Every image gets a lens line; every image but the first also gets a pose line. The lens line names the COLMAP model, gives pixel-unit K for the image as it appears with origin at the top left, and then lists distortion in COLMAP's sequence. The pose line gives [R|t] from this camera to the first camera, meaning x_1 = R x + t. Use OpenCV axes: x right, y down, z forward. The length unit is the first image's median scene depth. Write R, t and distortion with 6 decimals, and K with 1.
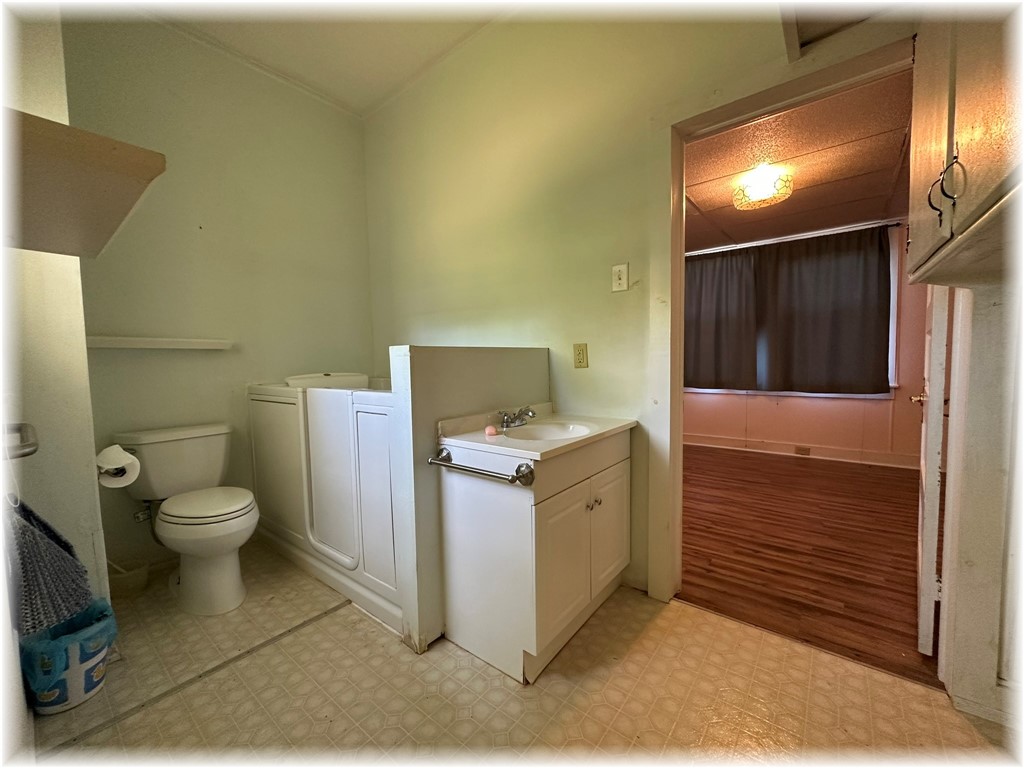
lens RADIAL K [[408.2, 0, 512.0], [0, 408.2, 384.0], [0, 0, 1]] dist [-0.001138, 0.000369]
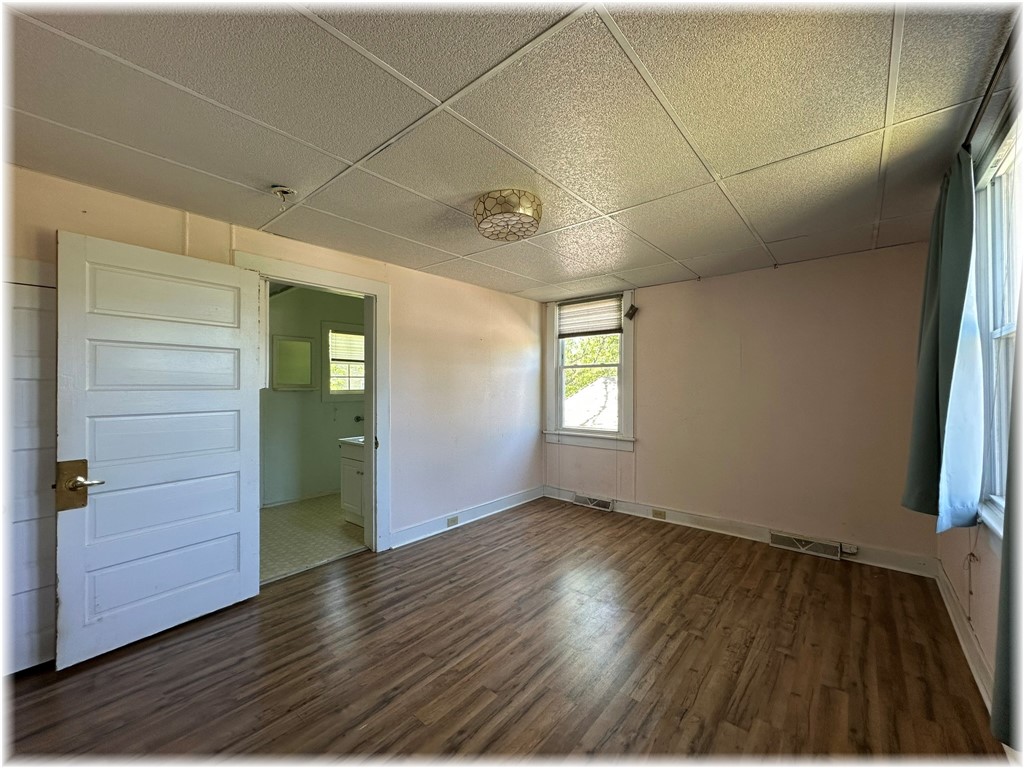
lens RADIAL K [[408.2, 0, 512.0], [0, 408.2, 384.0], [0, 0, 1]] dist [-0.001138, 0.000369]
pose [[-0.027247, 0.014981, -0.999516, 1.493210], [-0.056564, 0.998263, 0.016504, -0.180899], [0.998027, 0.056986, -0.026352, 1.132189]]
